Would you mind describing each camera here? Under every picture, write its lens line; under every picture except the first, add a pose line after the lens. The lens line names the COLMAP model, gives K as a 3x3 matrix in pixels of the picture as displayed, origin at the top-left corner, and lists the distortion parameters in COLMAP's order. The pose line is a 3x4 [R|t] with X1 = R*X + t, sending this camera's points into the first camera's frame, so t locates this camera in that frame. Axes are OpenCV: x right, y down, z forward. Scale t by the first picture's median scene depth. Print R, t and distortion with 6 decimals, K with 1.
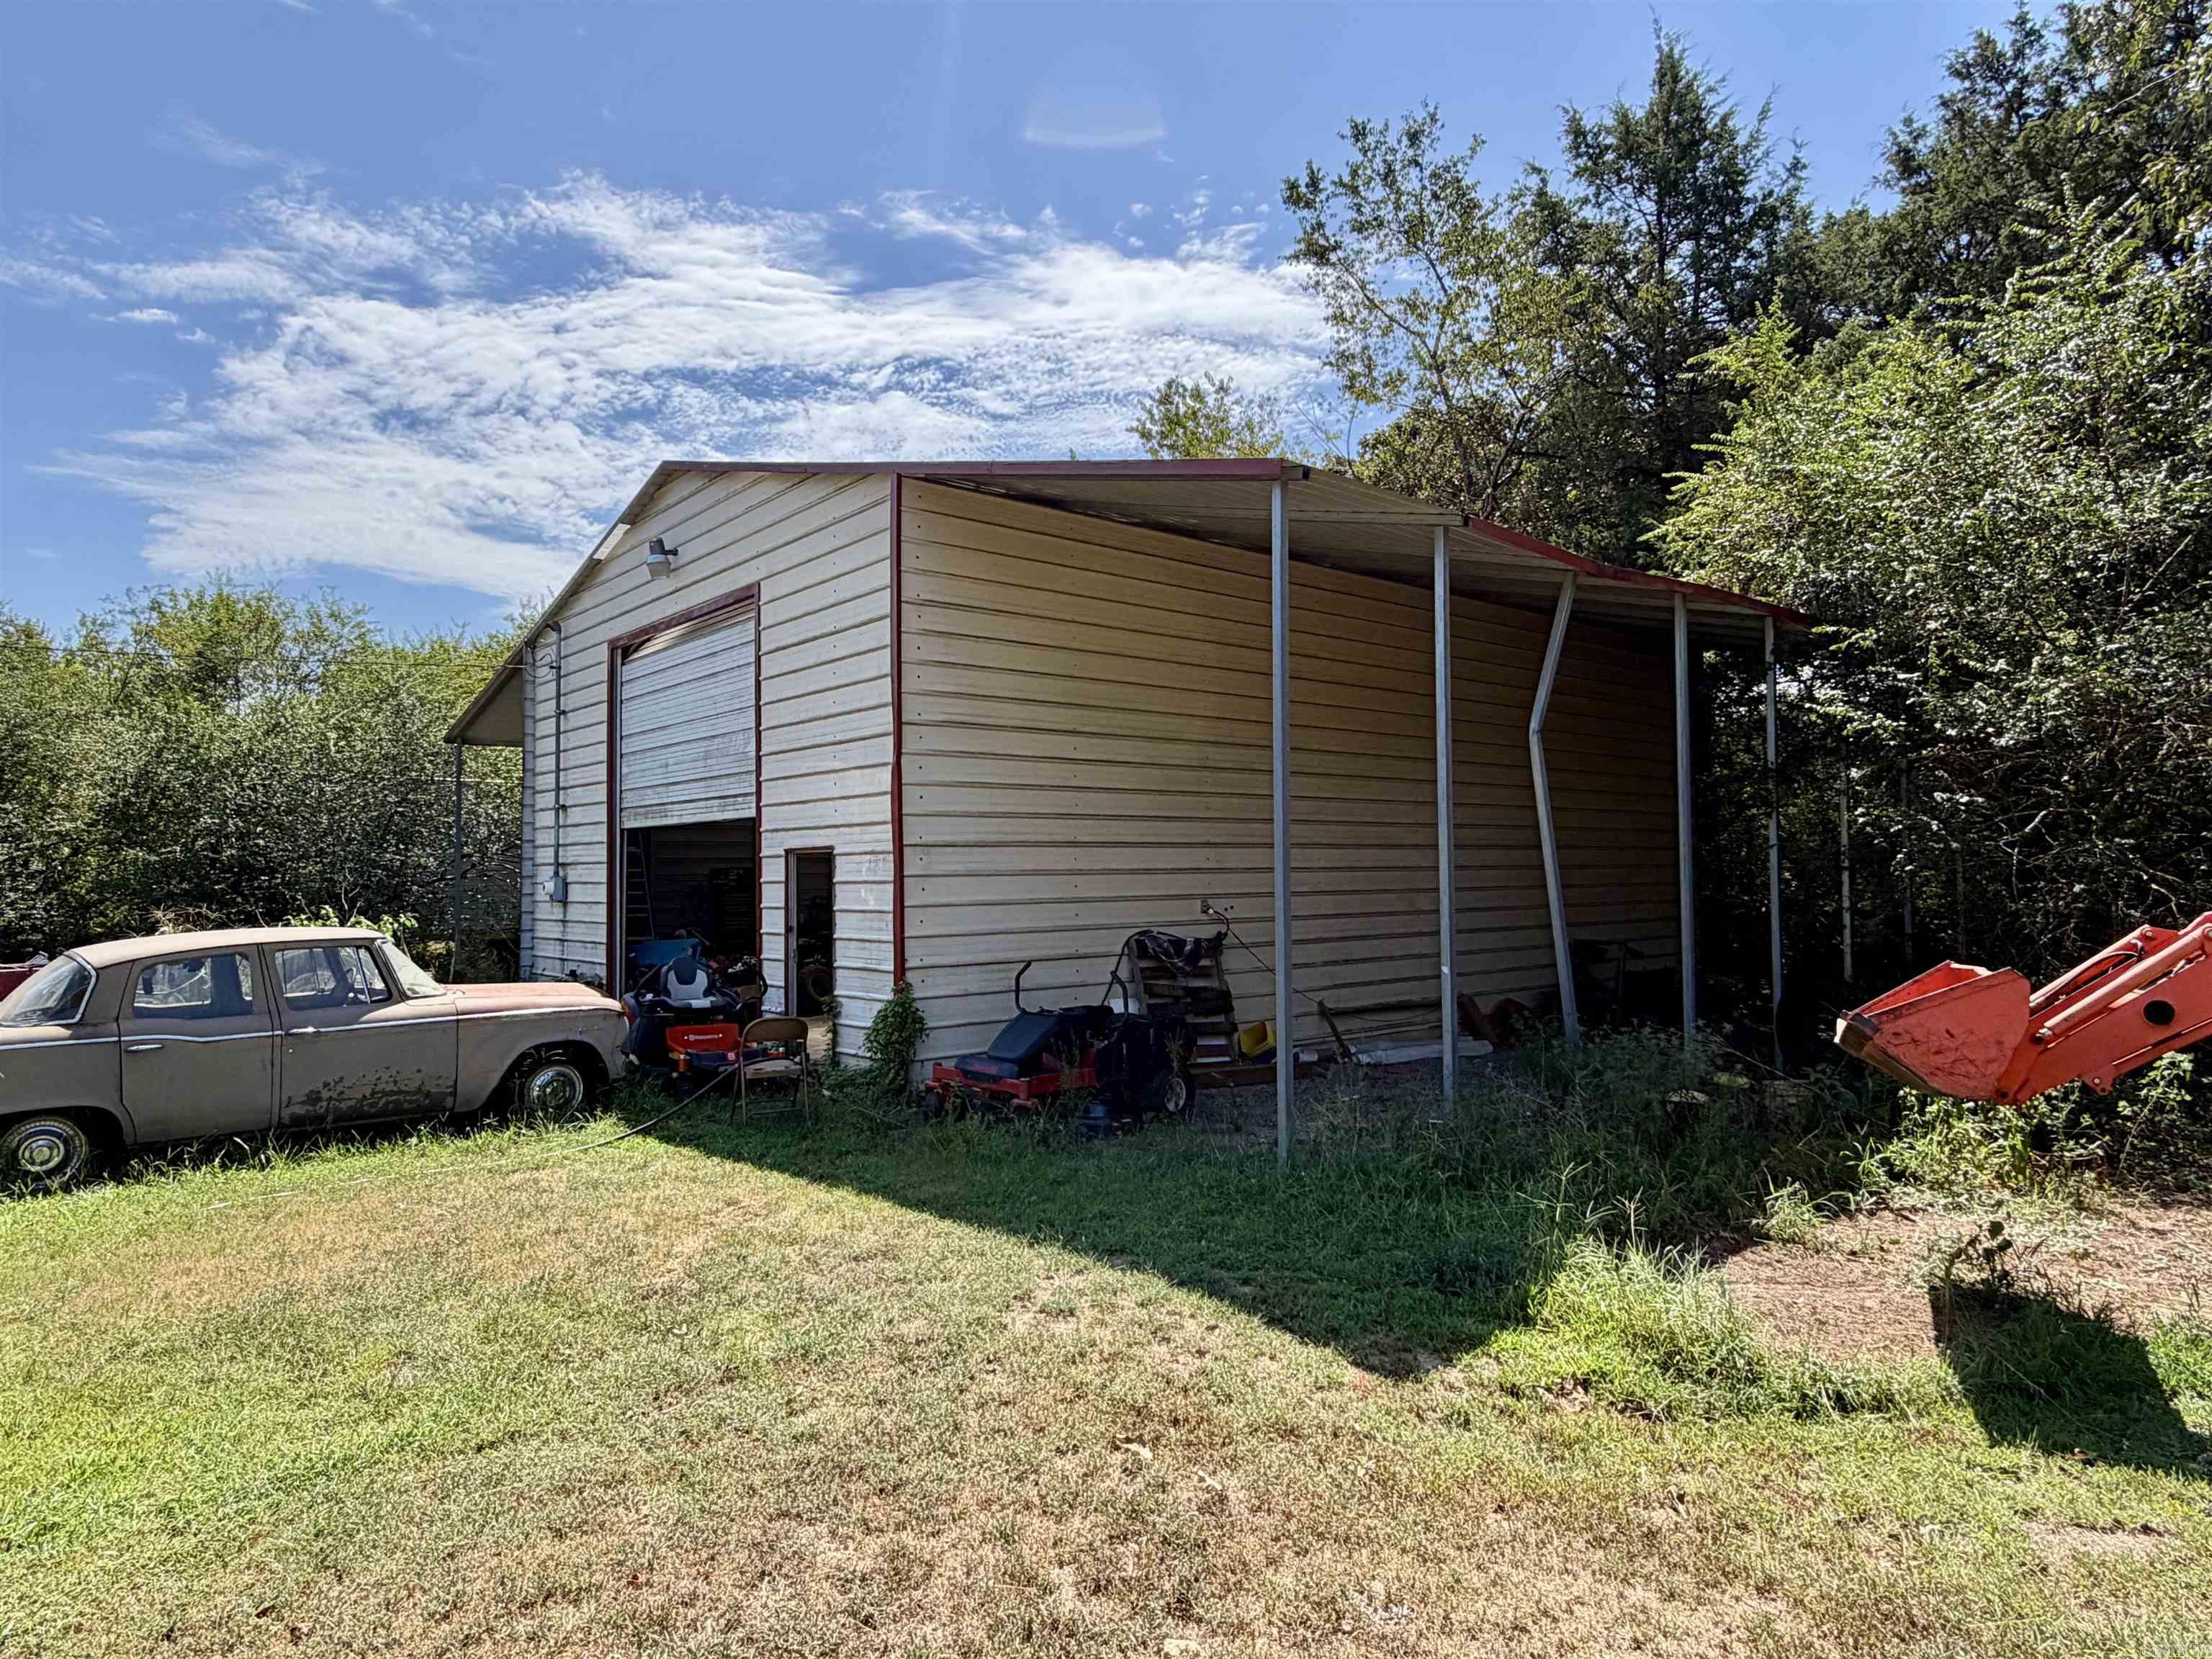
lens RADIAL K [[1314.0, 0, 1156.2], [0, 1314.0, 830.7], [0, 0, 1]] dist [-0.028595, 0.001479]
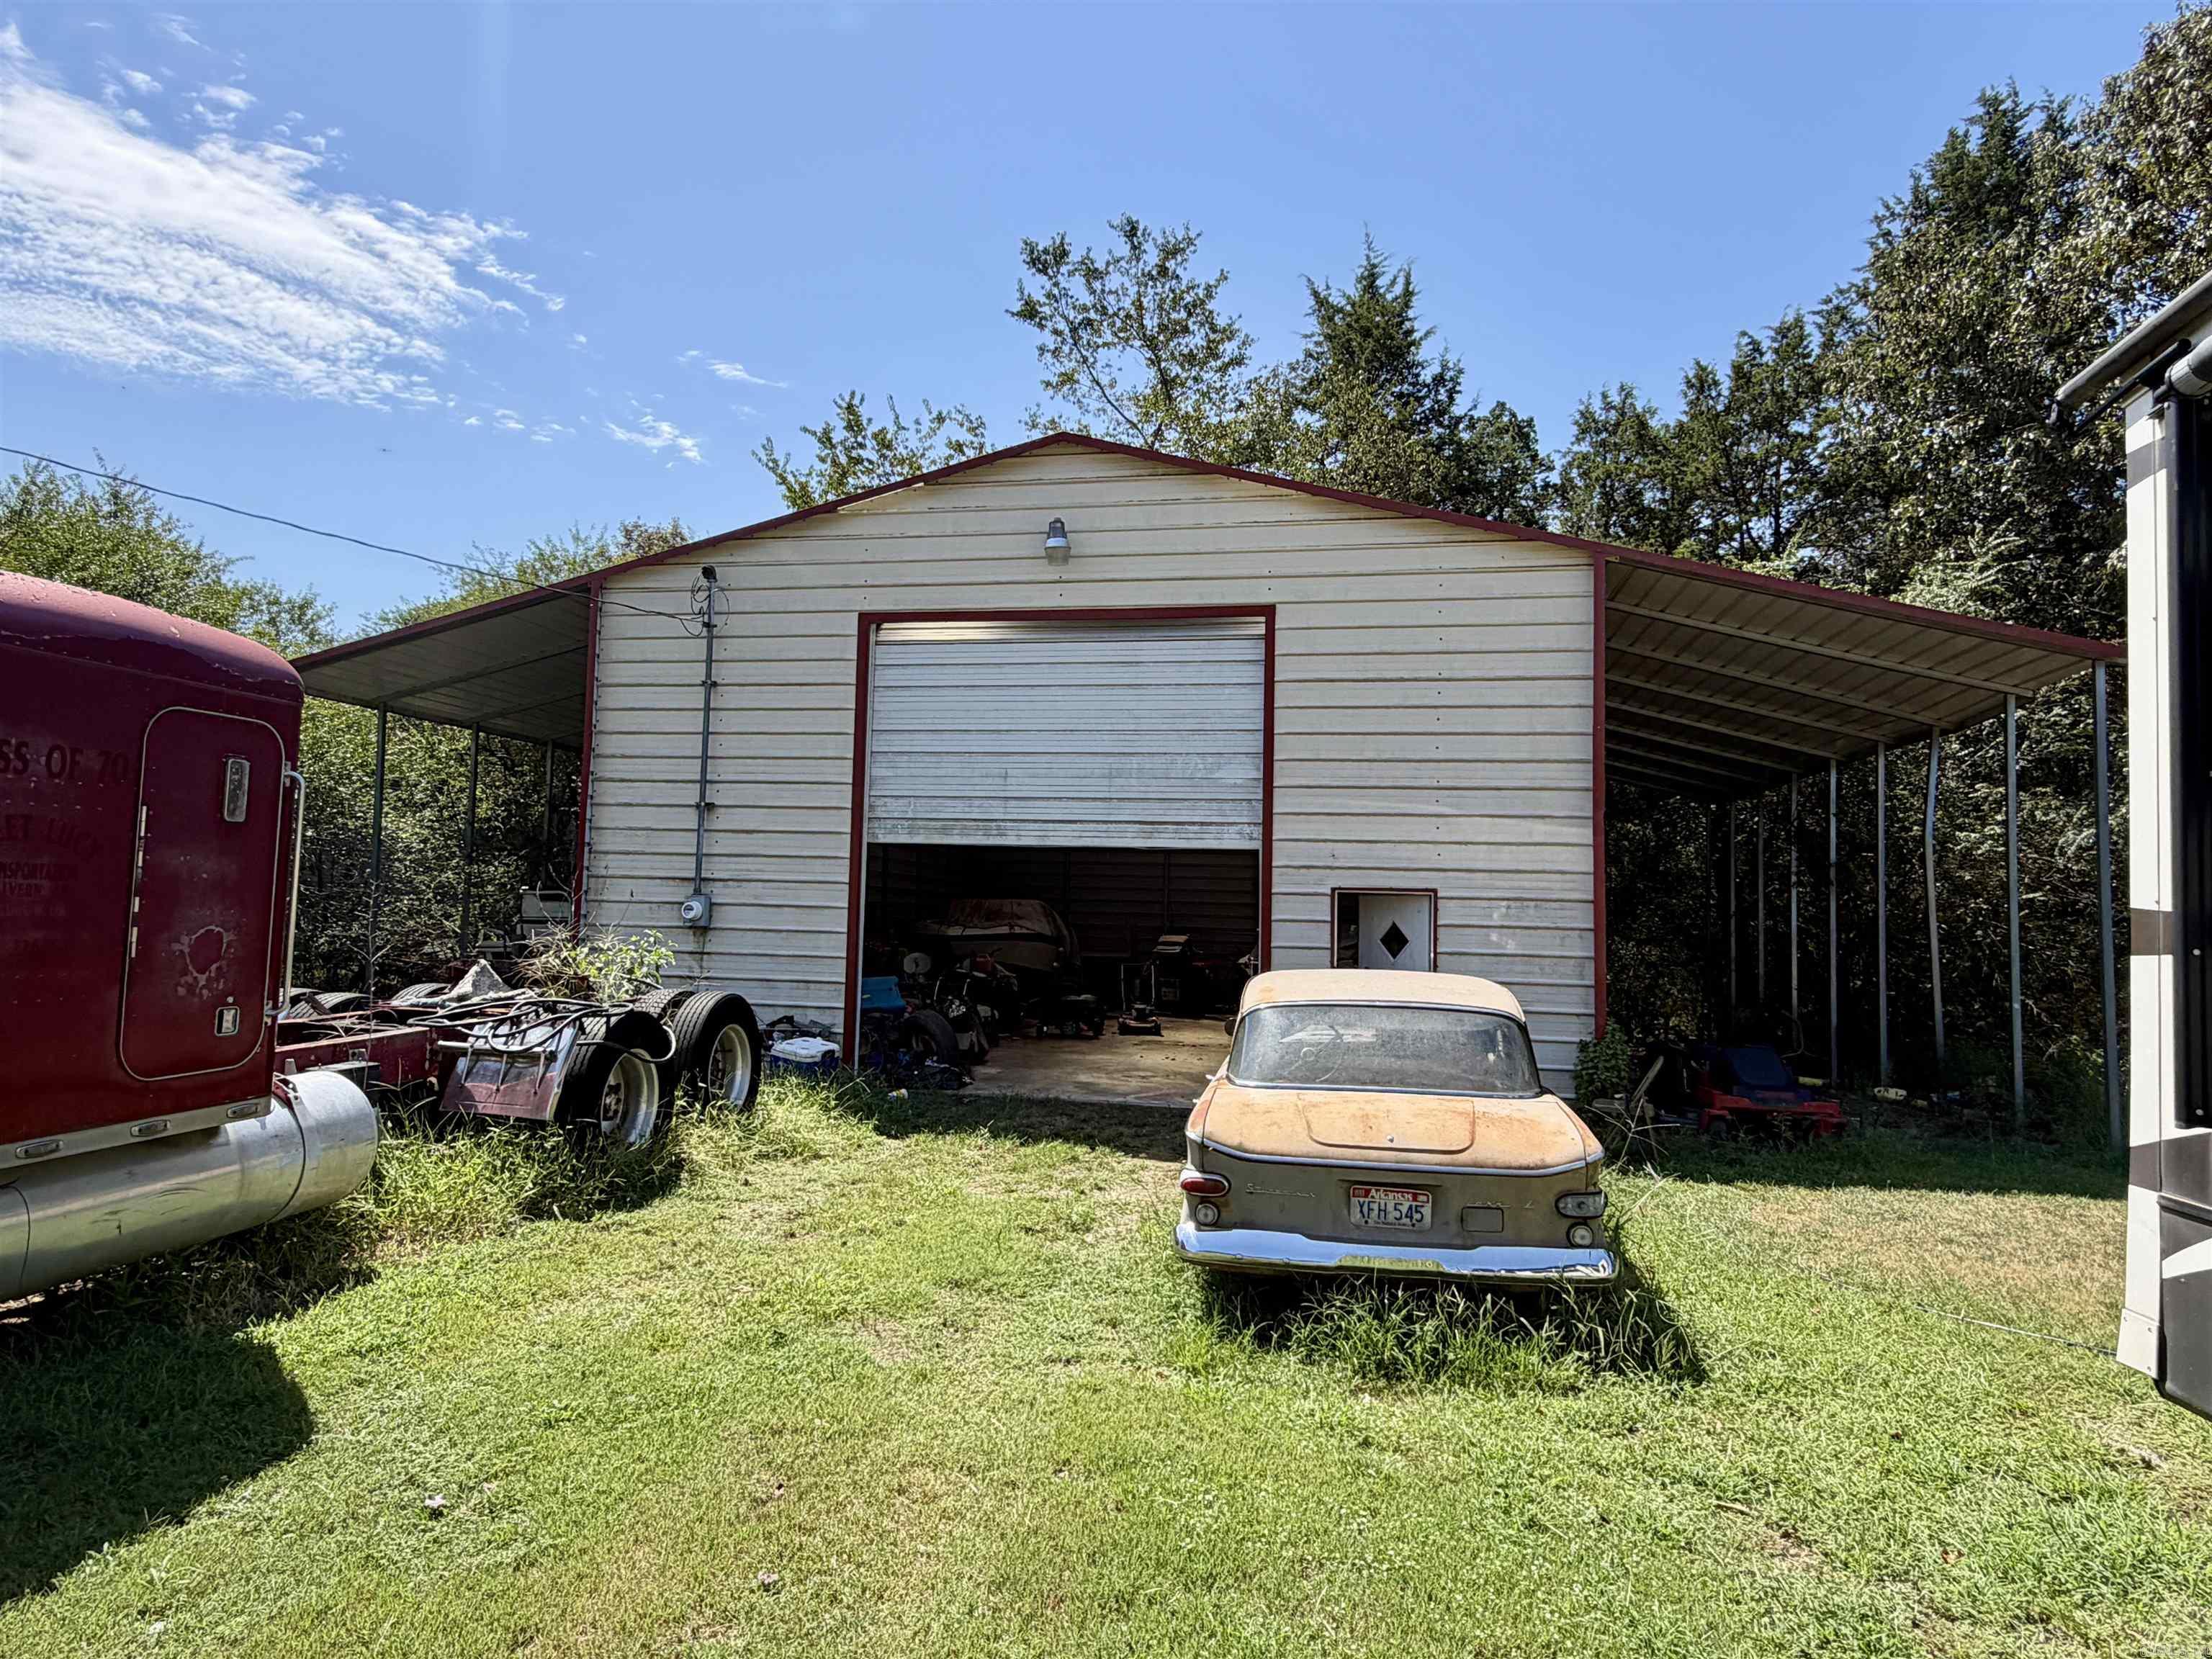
lens RADIAL K [[1314.0, 0, 1156.2], [0, 1314.0, 830.7], [0, 0, 1]] dist [-0.028595, 0.001479]
pose [[0.795272, 0.079376, 0.601035, -0.884282], [-0.057717, 0.996802, -0.055273, 0.030089], [-0.603500, 0.009267, 0.797309, 0.277967]]
